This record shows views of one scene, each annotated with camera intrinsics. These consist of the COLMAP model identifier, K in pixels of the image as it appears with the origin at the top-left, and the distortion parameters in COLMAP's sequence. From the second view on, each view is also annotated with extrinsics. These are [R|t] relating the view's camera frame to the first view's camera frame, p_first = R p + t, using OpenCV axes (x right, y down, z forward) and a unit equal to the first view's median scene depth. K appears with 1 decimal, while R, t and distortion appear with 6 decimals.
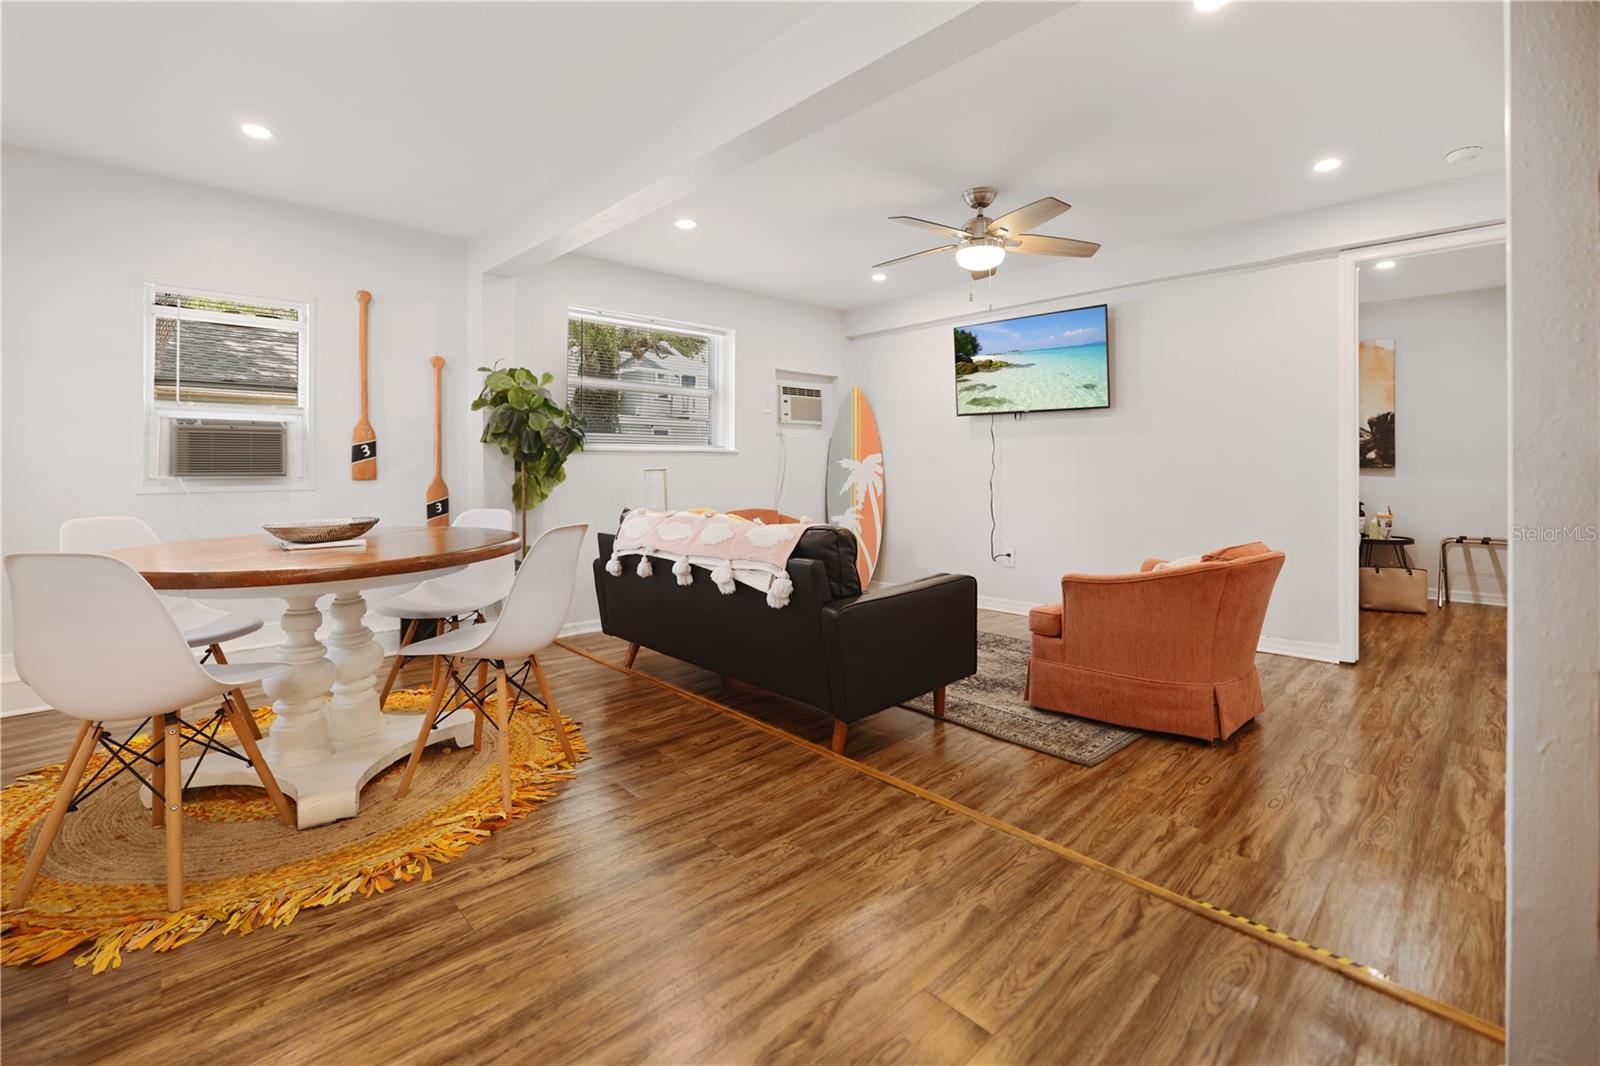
lens RADIAL K [[704.7, 0, 799.6], [0, 704.7, 465.4], [0, 0, 1]] dist [-0.032673, 0.000345]
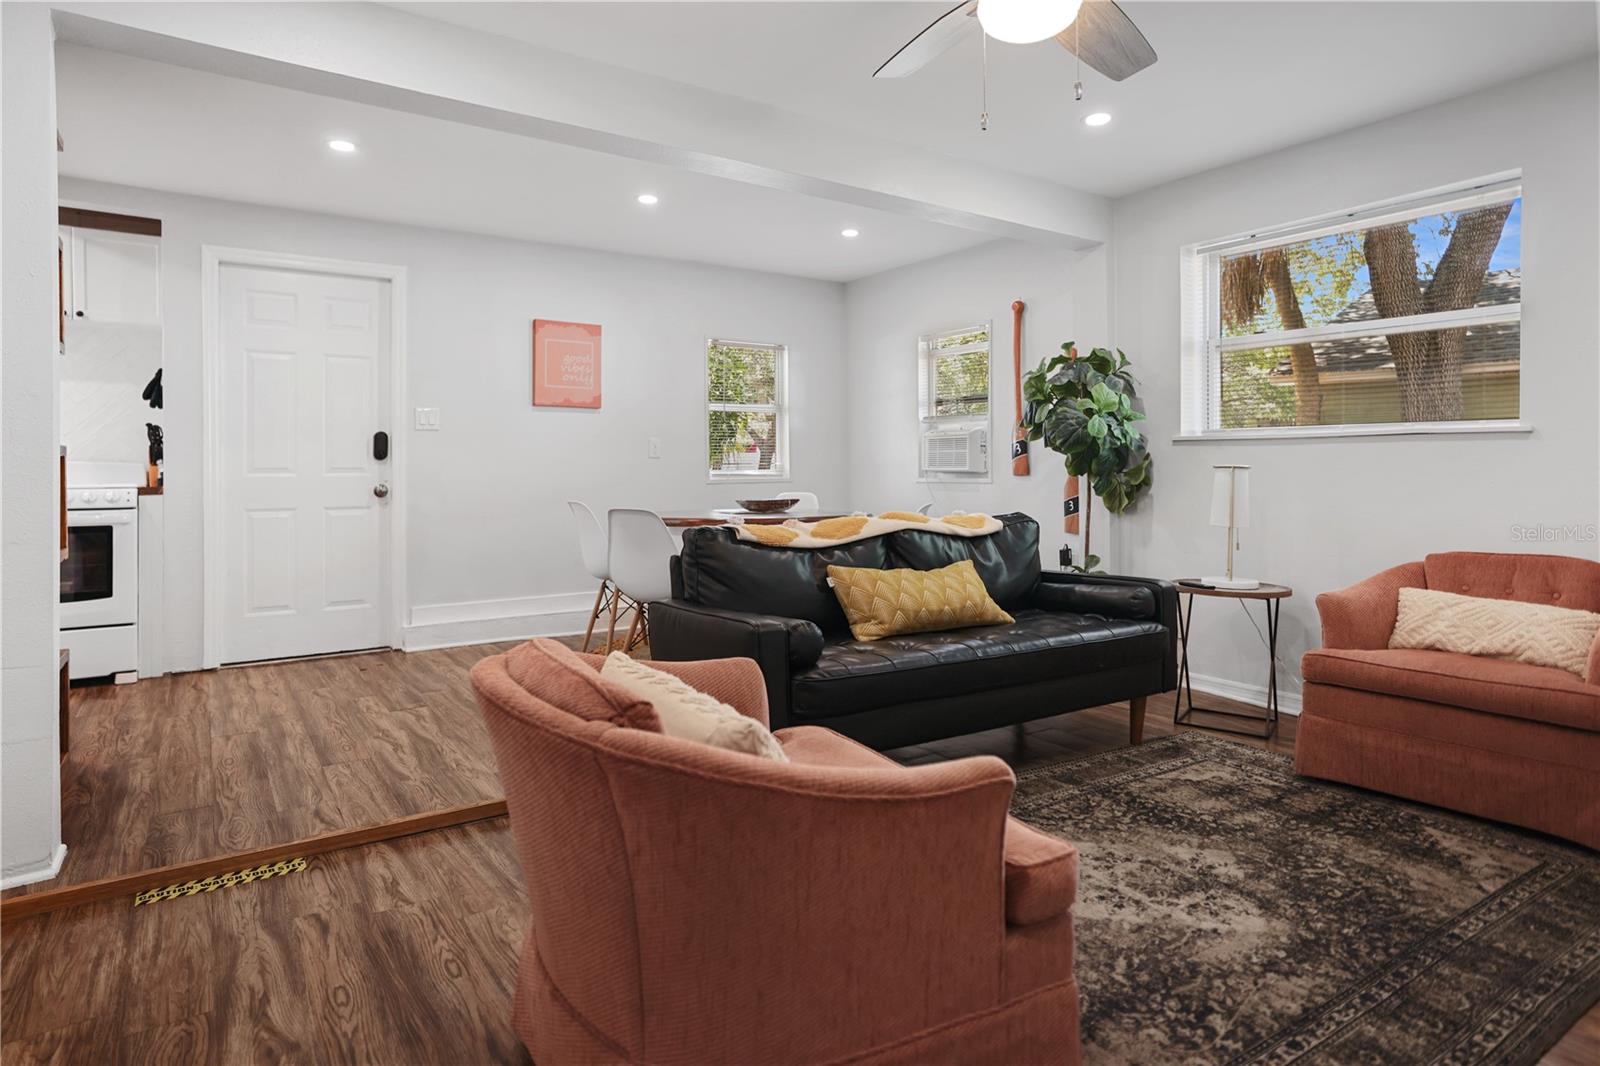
lens RADIAL K [[914.3, 0, 797.3], [0, 914.3, 465.1], [0, 0, 1]] dist [0.038688, -0.000144]
pose [[-0.178954, 0.008754, -0.983818, 0.624952], [0.006438, 0.999949, 0.007726, -0.005899], [0.983836, -0.004951, -0.179002, 0.670953]]
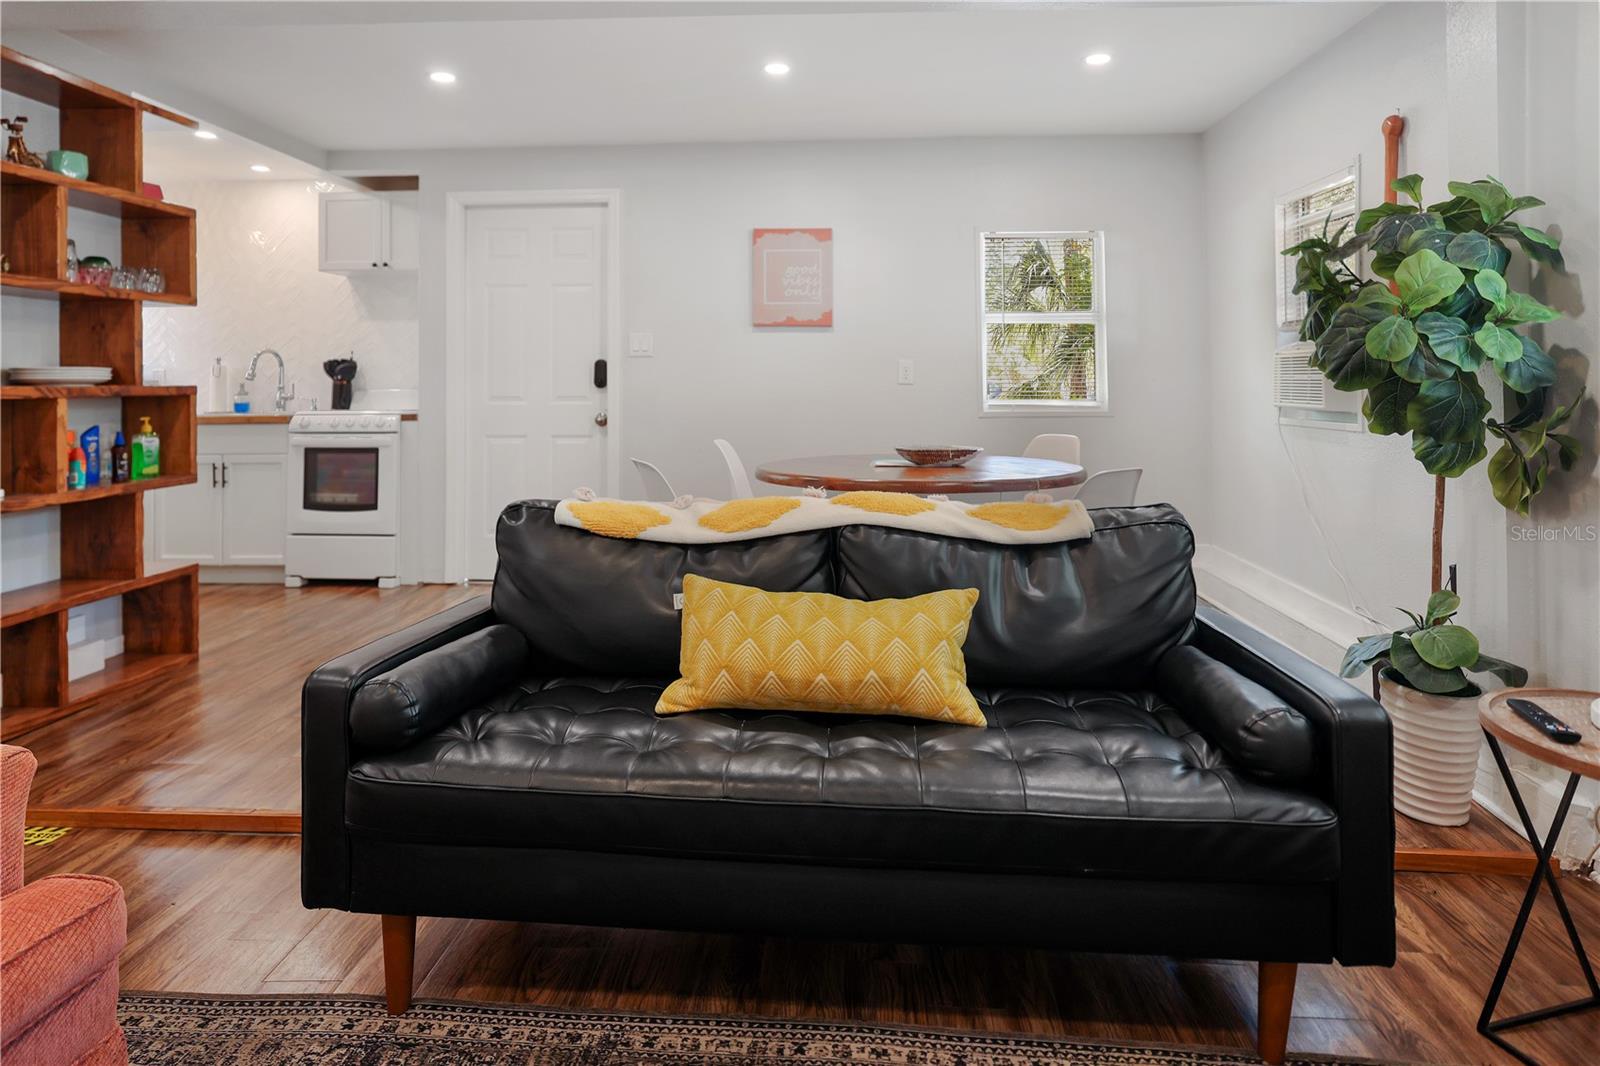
lens RADIAL K [[933.6, 0, 801.4], [0, 933.6, 357.2], [0, 0, 1]] dist [-0.003719, 0.042784]
pose [[-0.733737, -0.003910, -0.679423, 0.242094], [0.011398, 0.999772, -0.018063, -0.019379], [0.679338, -0.020998, -0.733525, 0.917147]]
